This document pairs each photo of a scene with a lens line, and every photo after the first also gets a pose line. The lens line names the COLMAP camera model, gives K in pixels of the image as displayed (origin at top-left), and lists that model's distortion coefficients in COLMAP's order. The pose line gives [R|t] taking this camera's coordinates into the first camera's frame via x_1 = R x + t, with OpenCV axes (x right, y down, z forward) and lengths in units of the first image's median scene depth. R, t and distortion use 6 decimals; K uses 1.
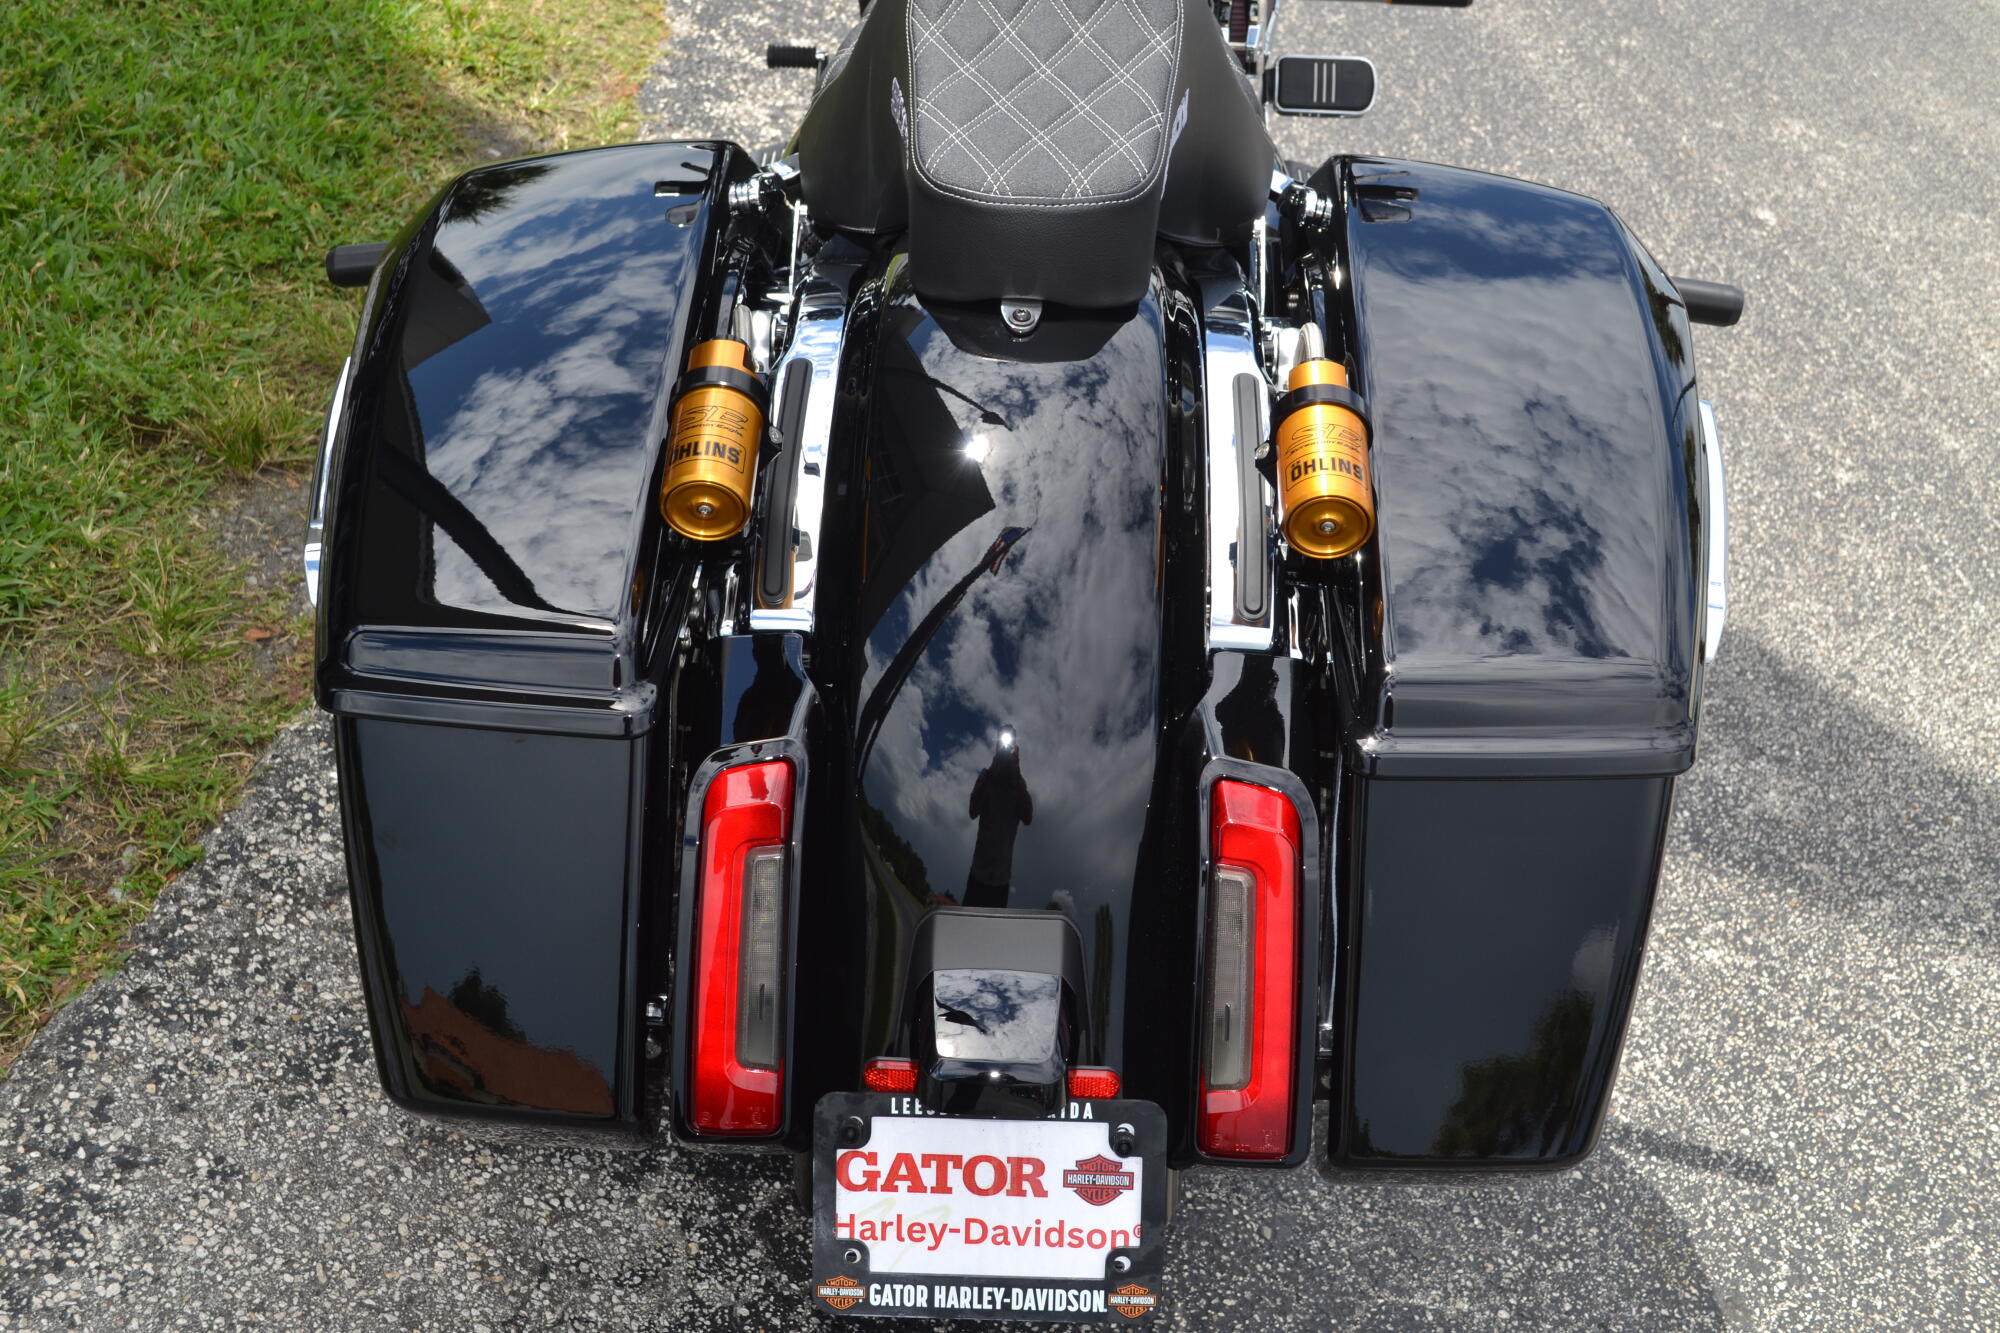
lens RADIAL K [[2578.1, 0, 1008.8], [0, 2578.1, 662.0], [0, 0, 1]] dist [-0.034083, -0.026274]
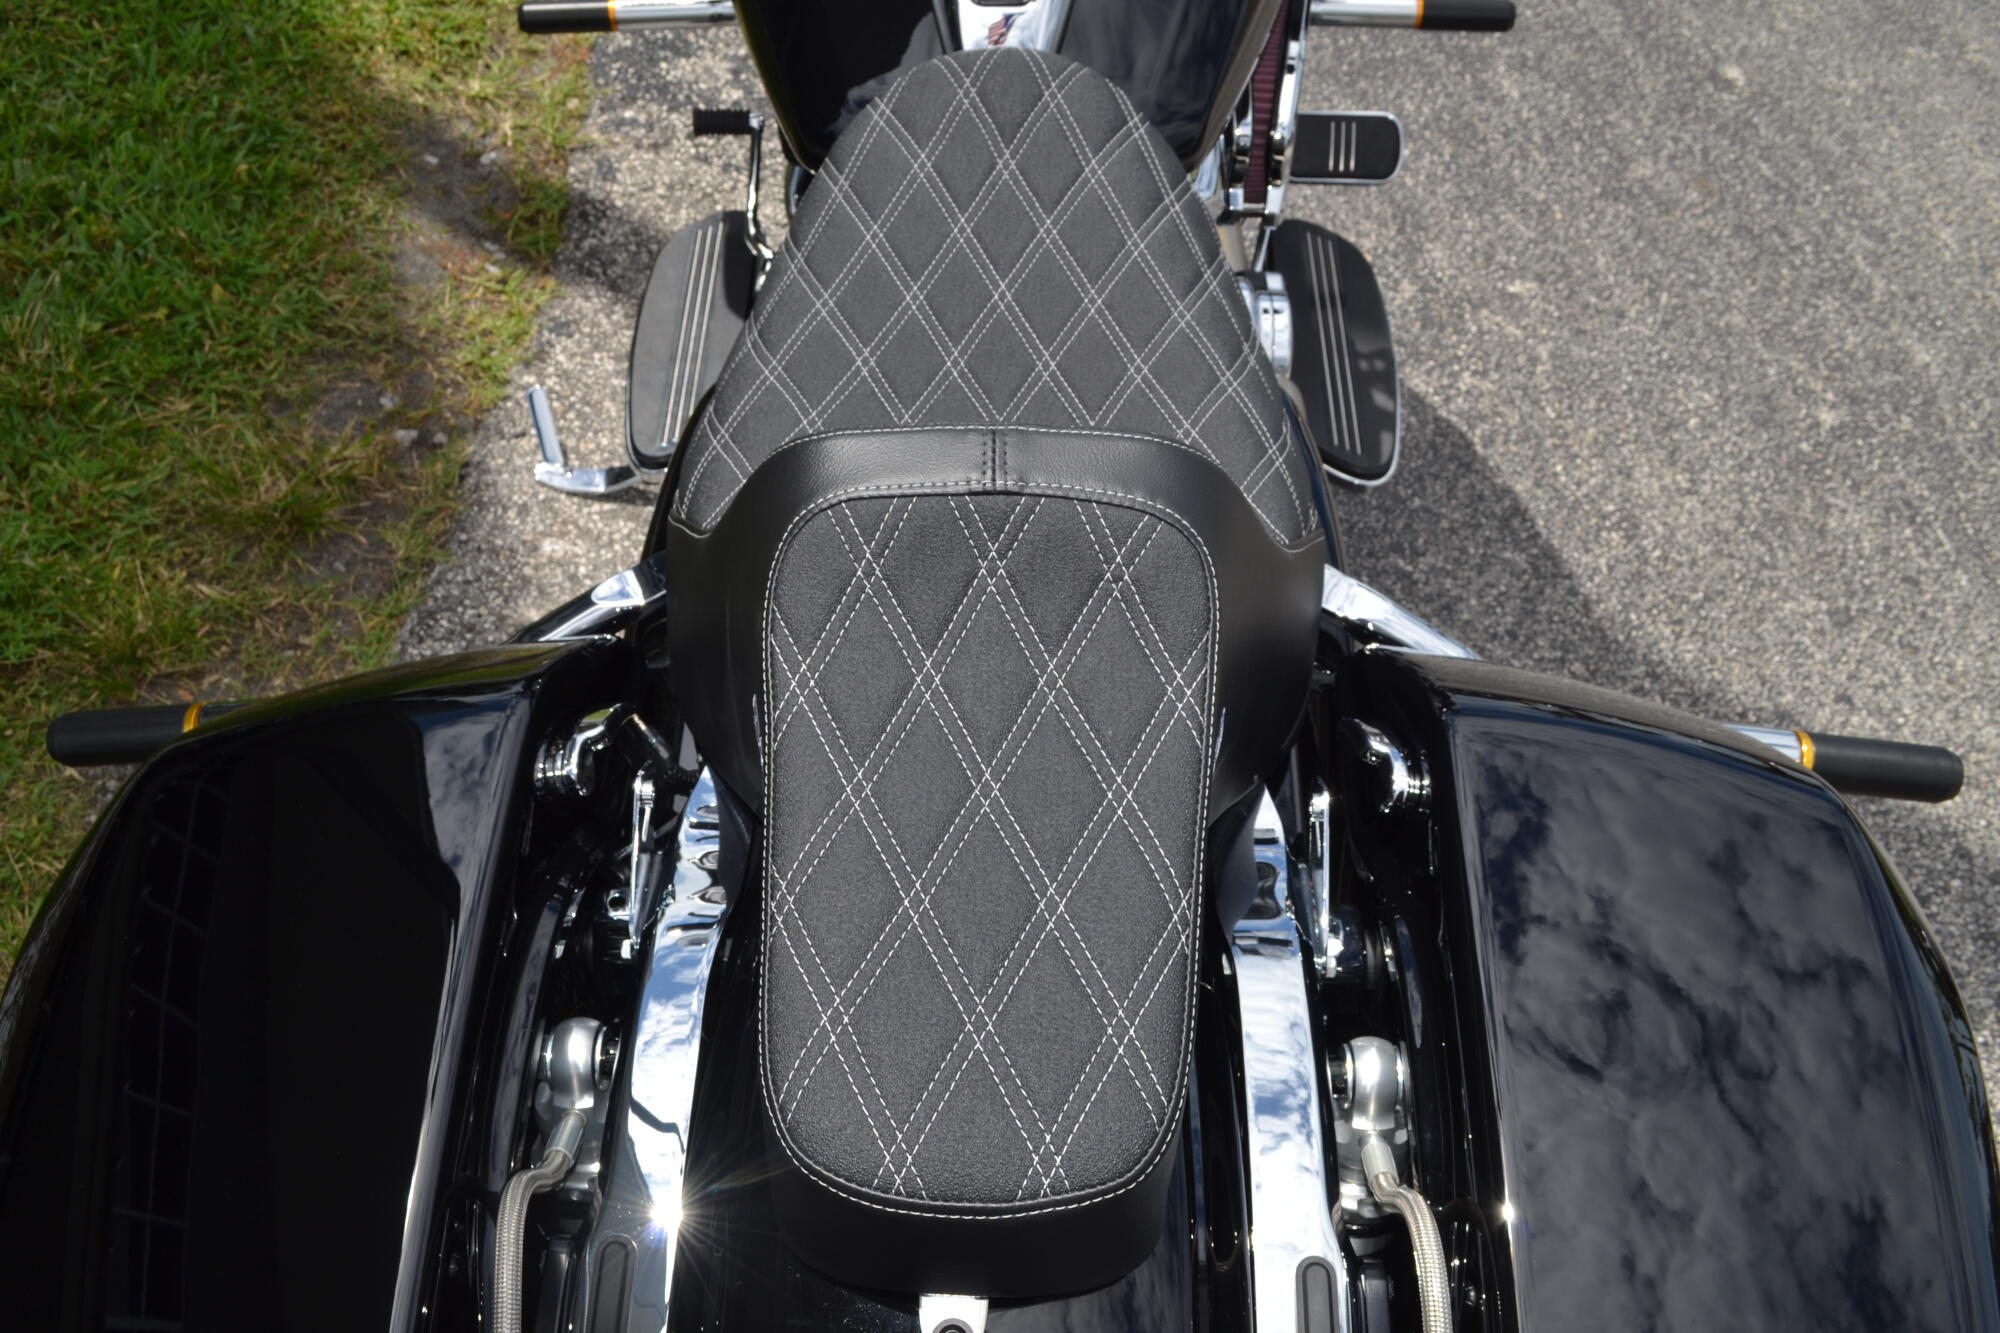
lens RADIAL K [[1861.0, 0, 988.2], [0, 1861.0, 669.3], [0, 0, 1]] dist [-0.085012, 0.020471]
pose [[0.999611, -0.019250, -0.020159, 0.011700], [0.023978, 0.962628, 0.269765, -0.189257], [0.014213, -0.270143, 0.962715, 0.302127]]
